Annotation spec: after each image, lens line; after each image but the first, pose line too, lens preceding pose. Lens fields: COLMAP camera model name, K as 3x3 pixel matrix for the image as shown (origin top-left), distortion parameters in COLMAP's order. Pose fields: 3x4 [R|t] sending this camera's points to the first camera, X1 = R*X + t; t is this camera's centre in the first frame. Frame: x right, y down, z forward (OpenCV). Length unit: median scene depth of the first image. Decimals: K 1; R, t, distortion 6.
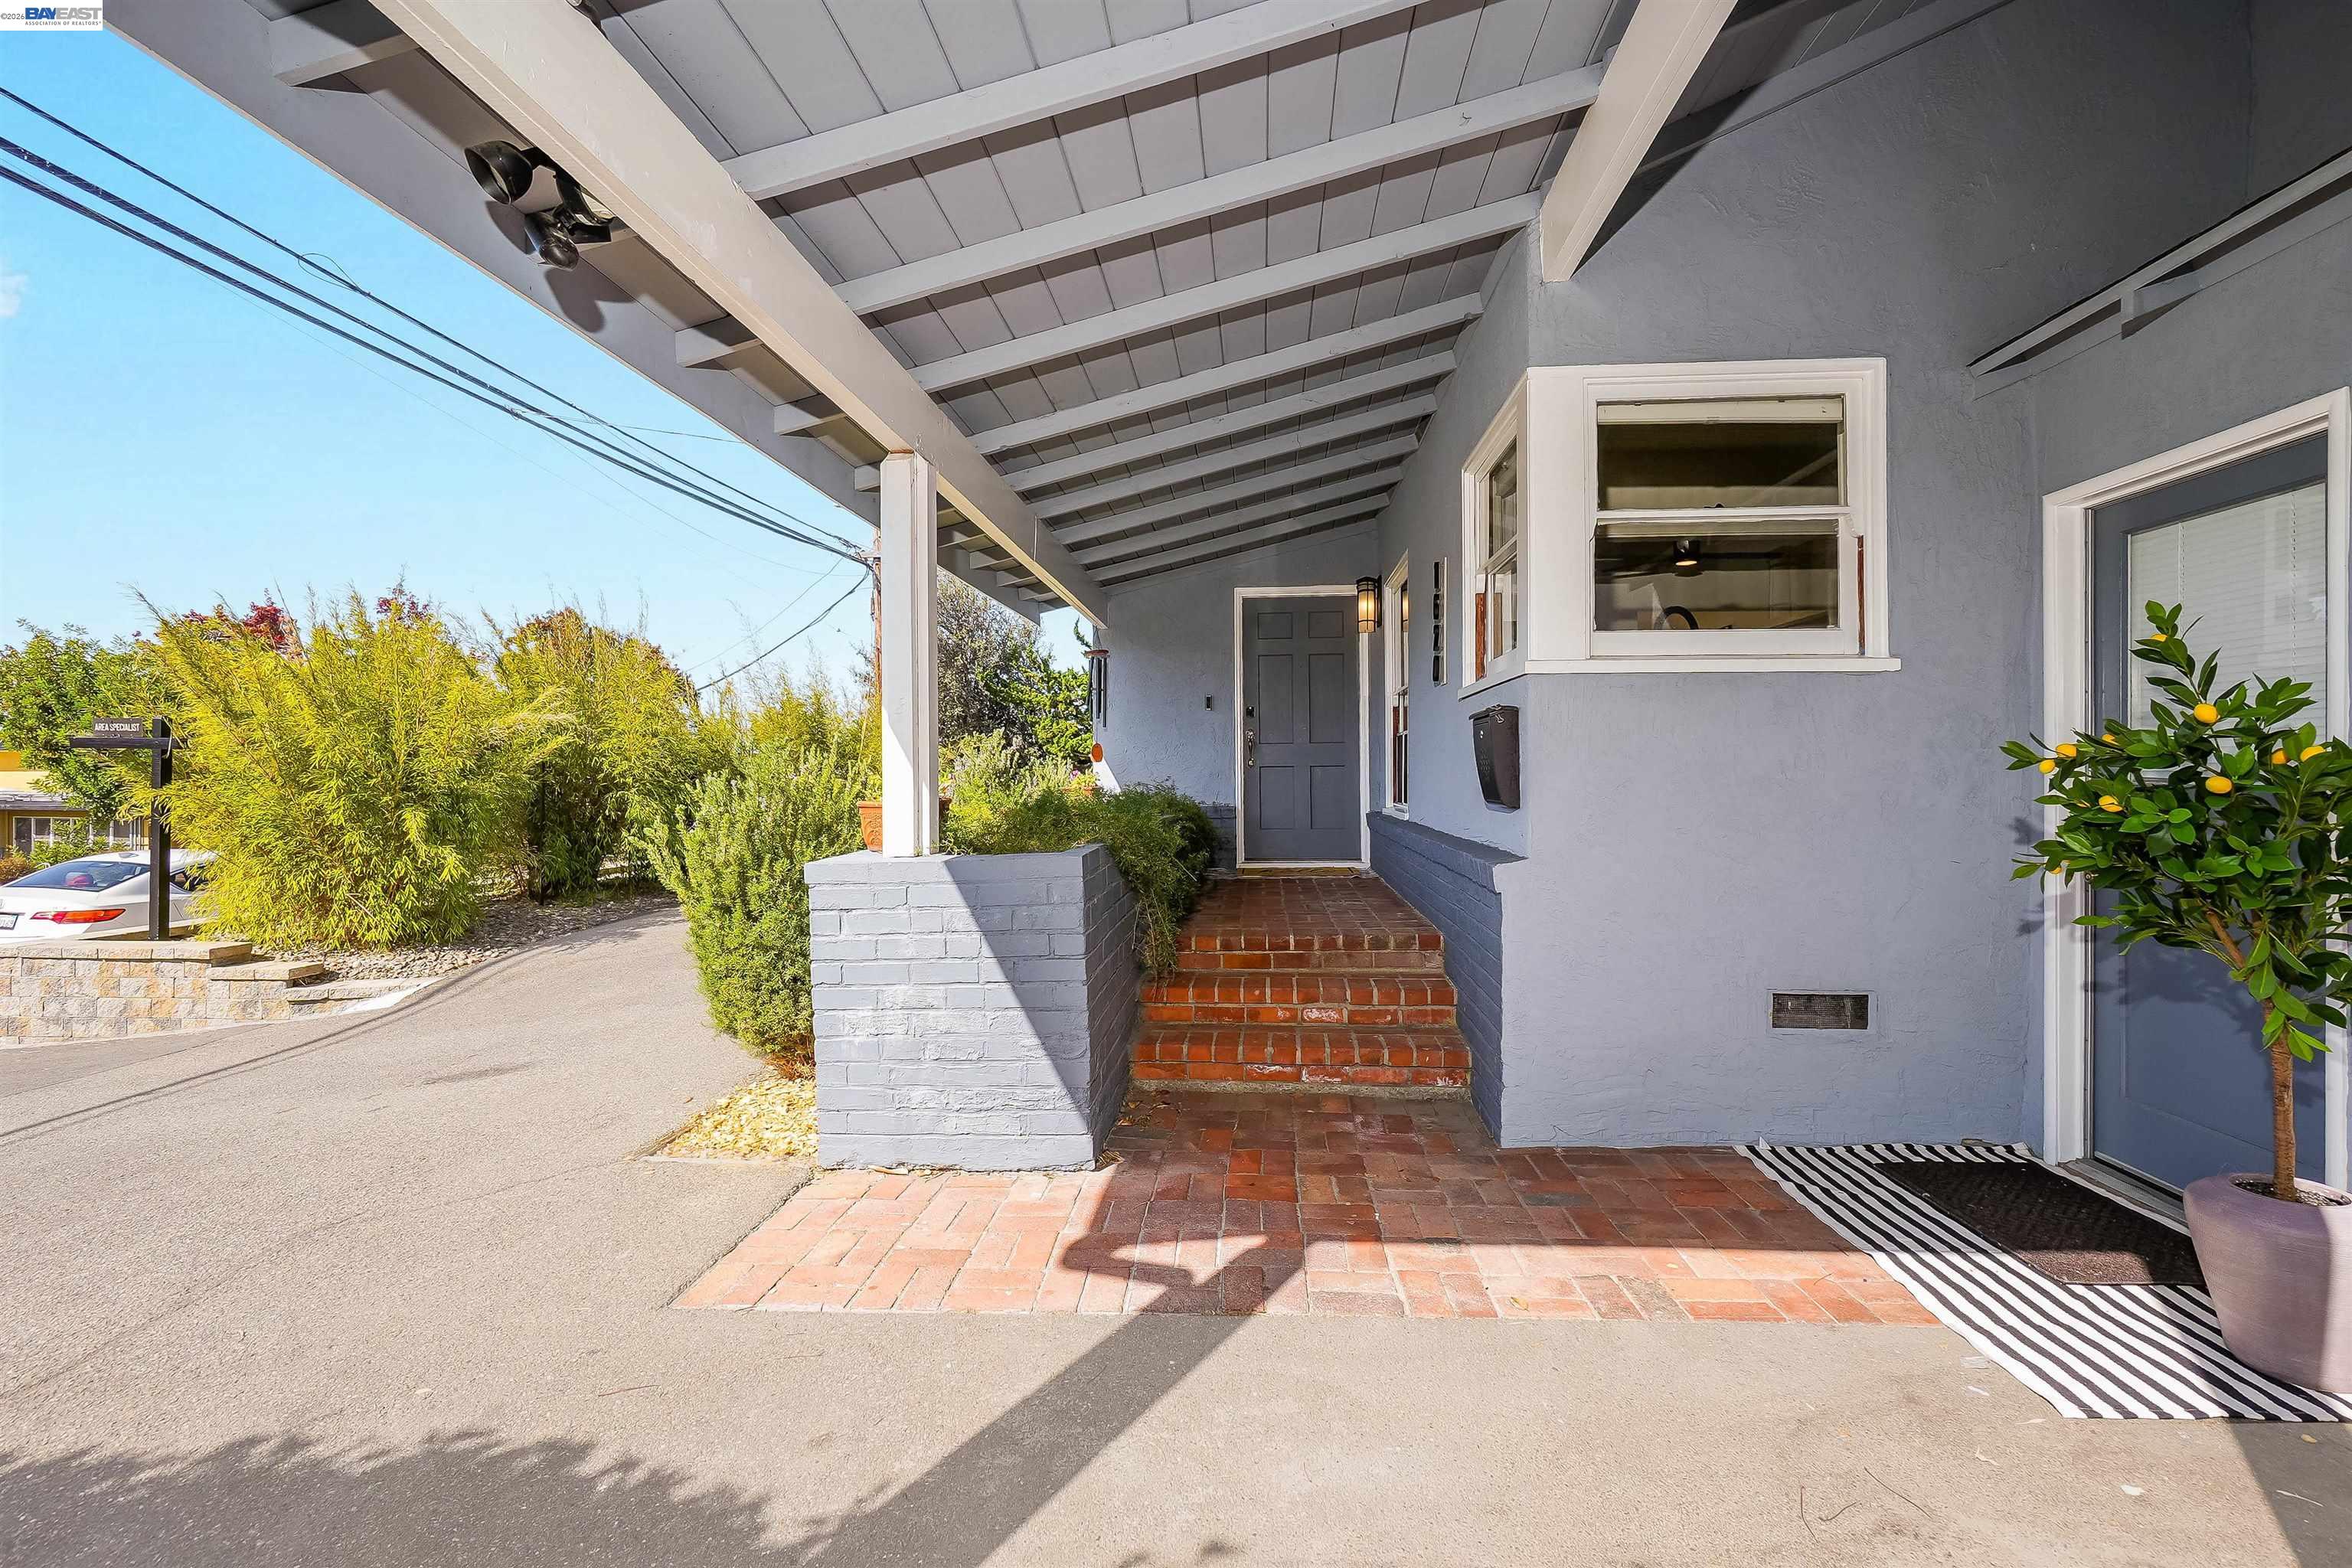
lens RADIAL K [[1022.1, 0, 1175.2], [0, 1022.1, 770.7], [0, 0, 1]] dist [0.000371, 0.000723]
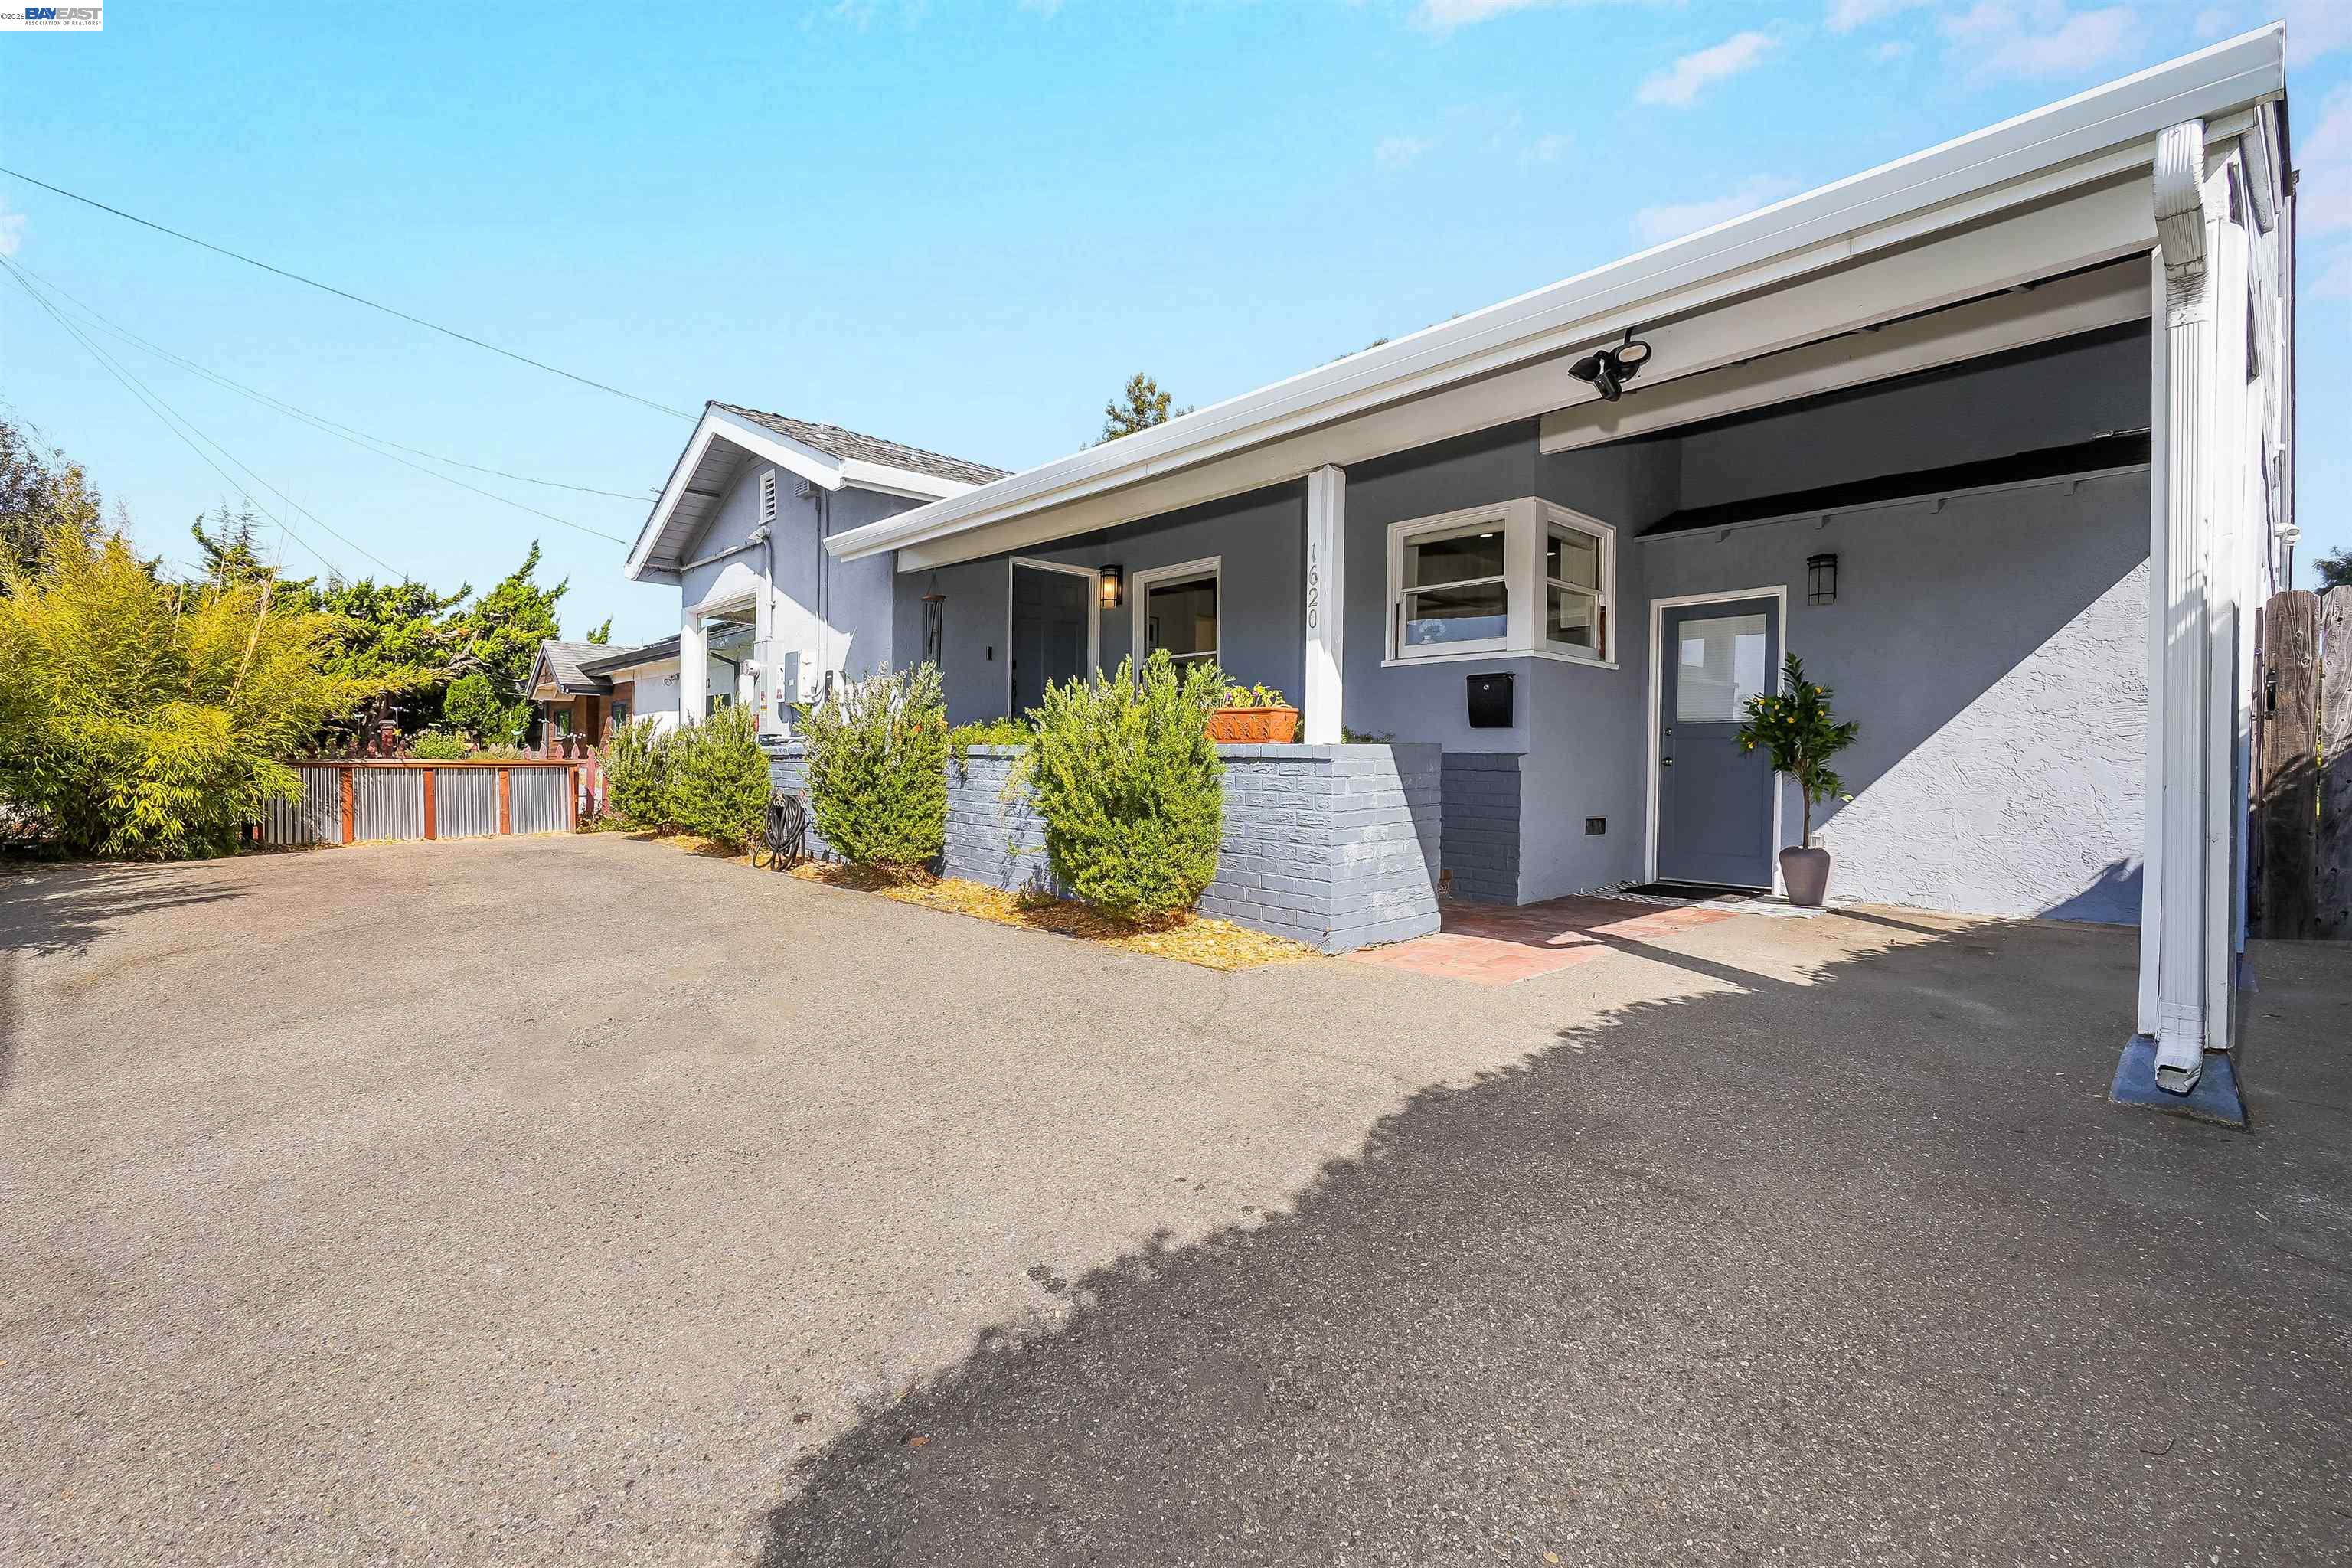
lens RADIAL K [[1026.2, 0, 1175.3], [0, 1026.2, 769.6], [0, 0, 1]] dist [-0.001986, -0.000286]
pose [[0.686547, 0.006020, 0.727061, -0.661707], [-0.018081, 0.999798, 0.008796, 0.048956], [-0.726861, -0.019184, 0.686517, 0.069186]]
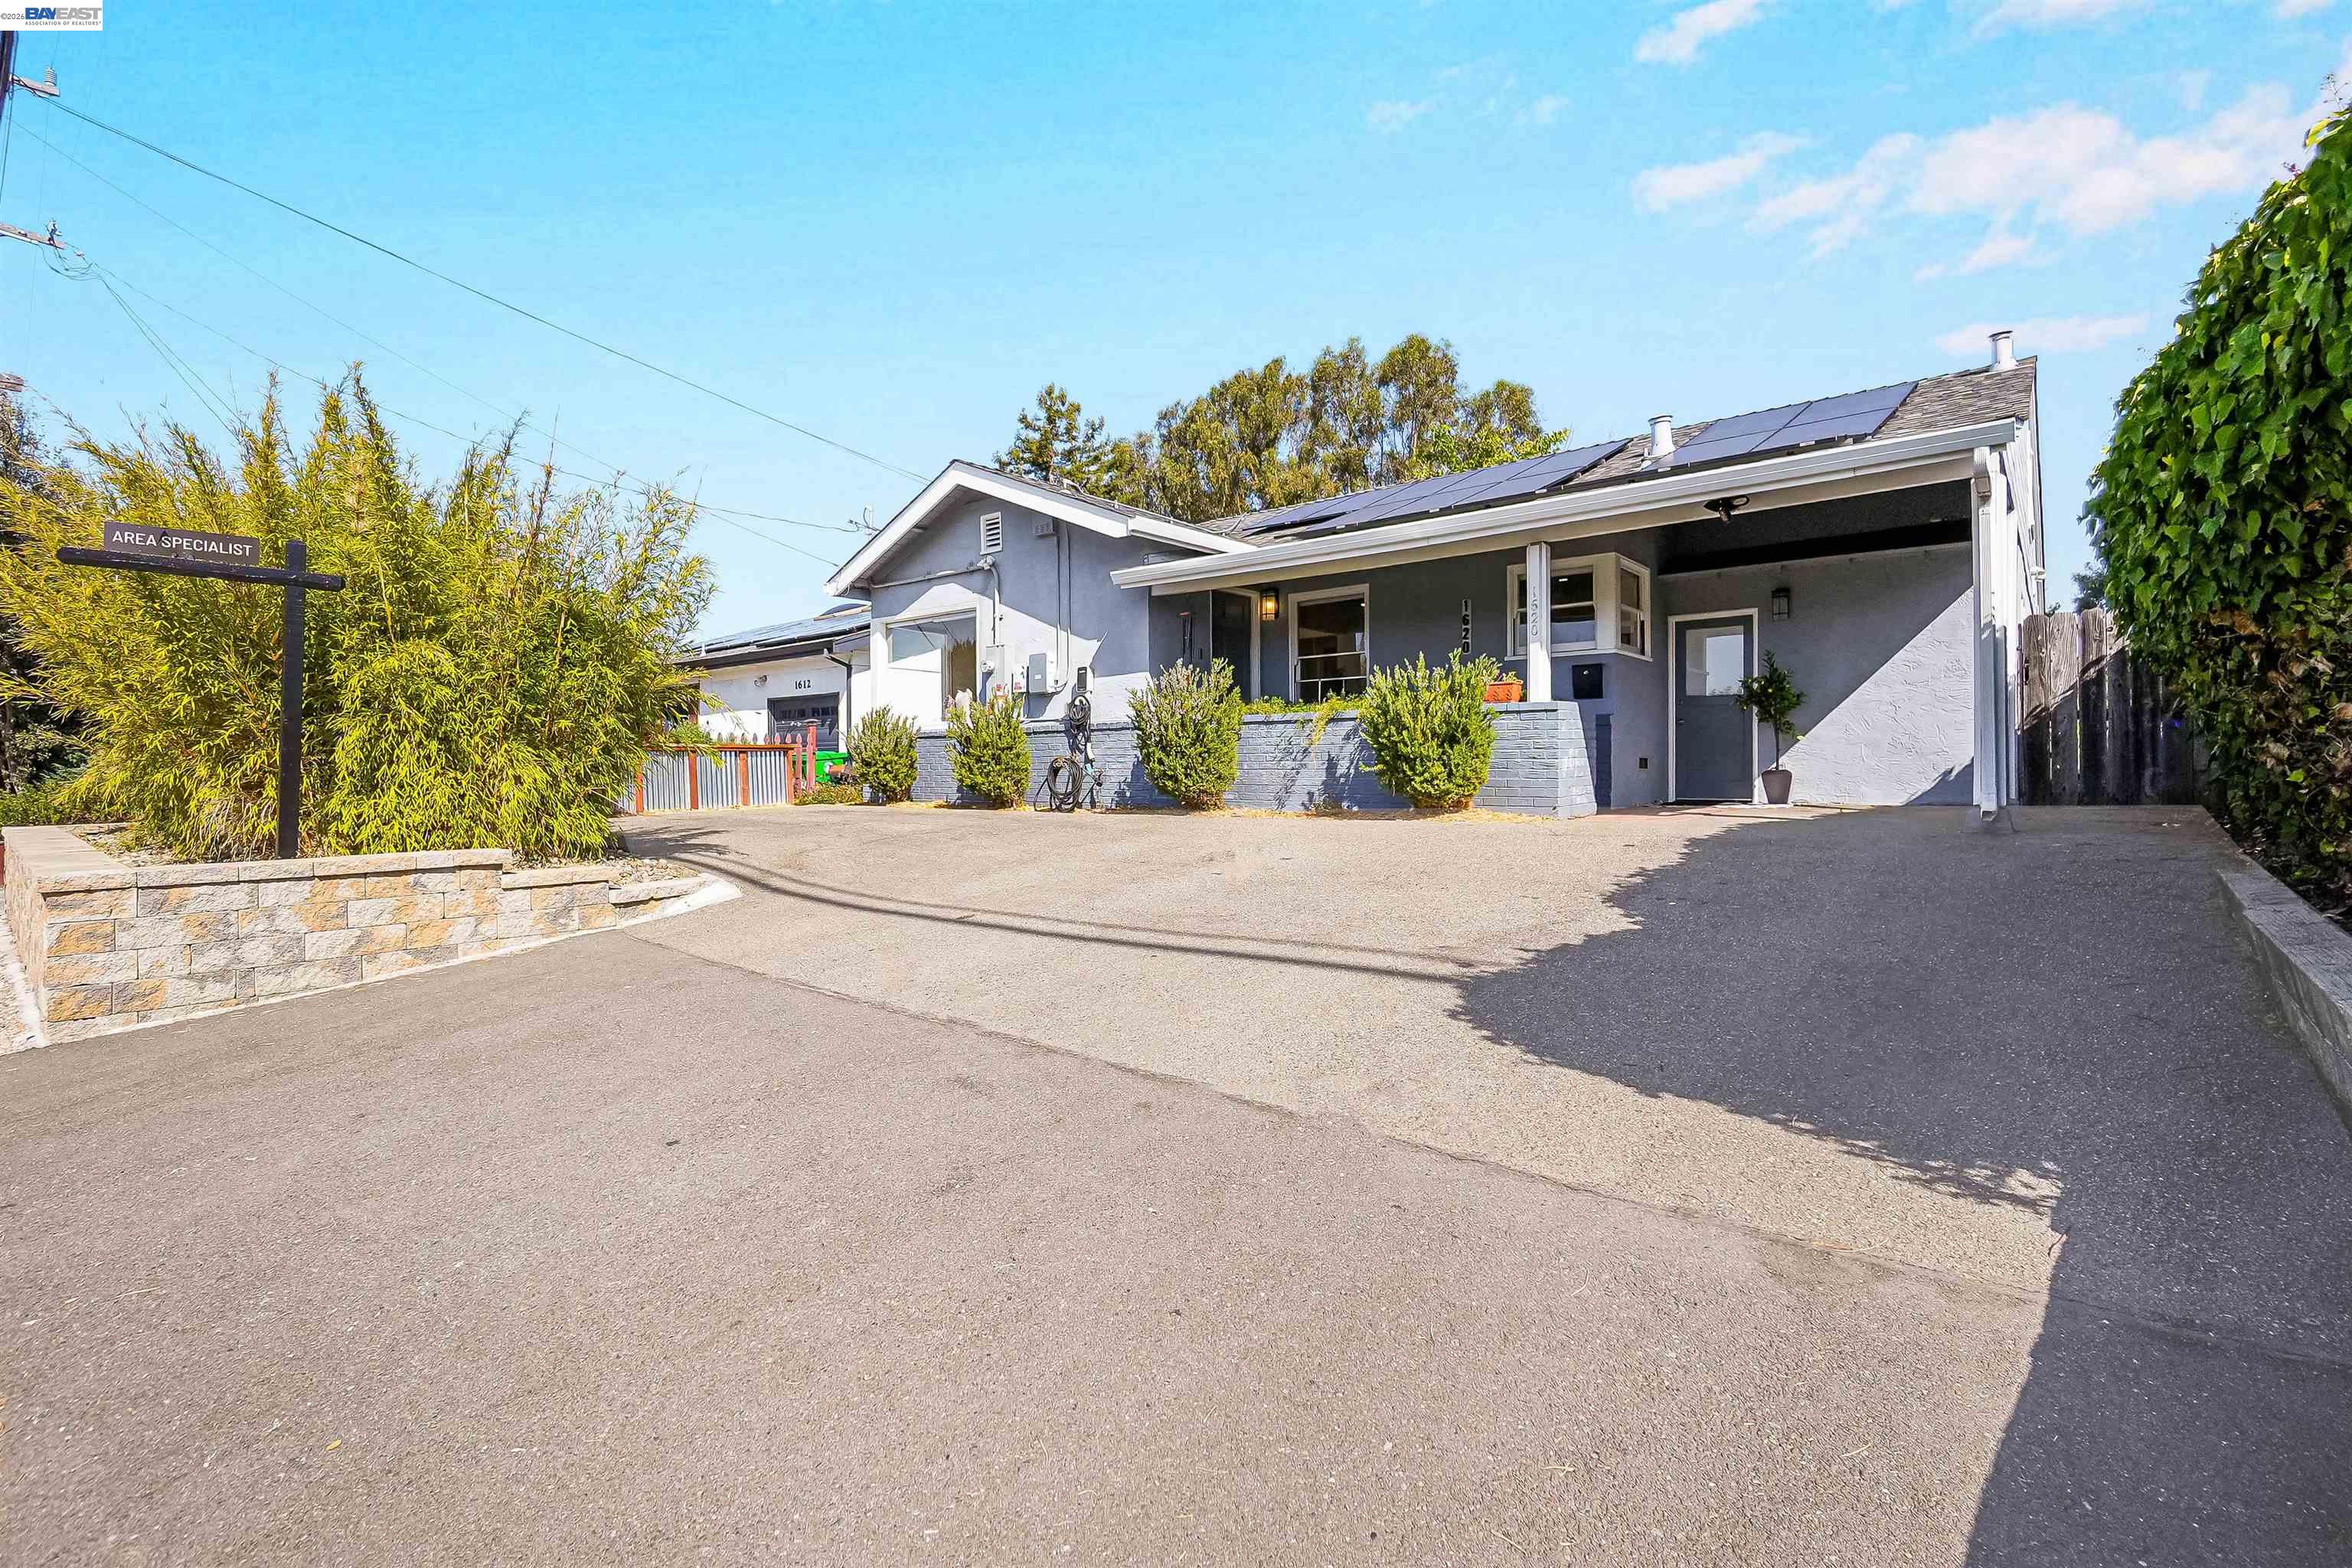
lens RADIAL K [[1055.2, 0, 1178.2], [0, 1055.2, 772.0], [0, 0, 1]] dist [-0.001530, 0.000002]
pose [[0.586259, -0.001599, 0.810122, -1.295398], [0.000284, 0.999998, 0.001768, 0.110734], [-0.810123, -0.000807, 0.586259, 0.090782]]
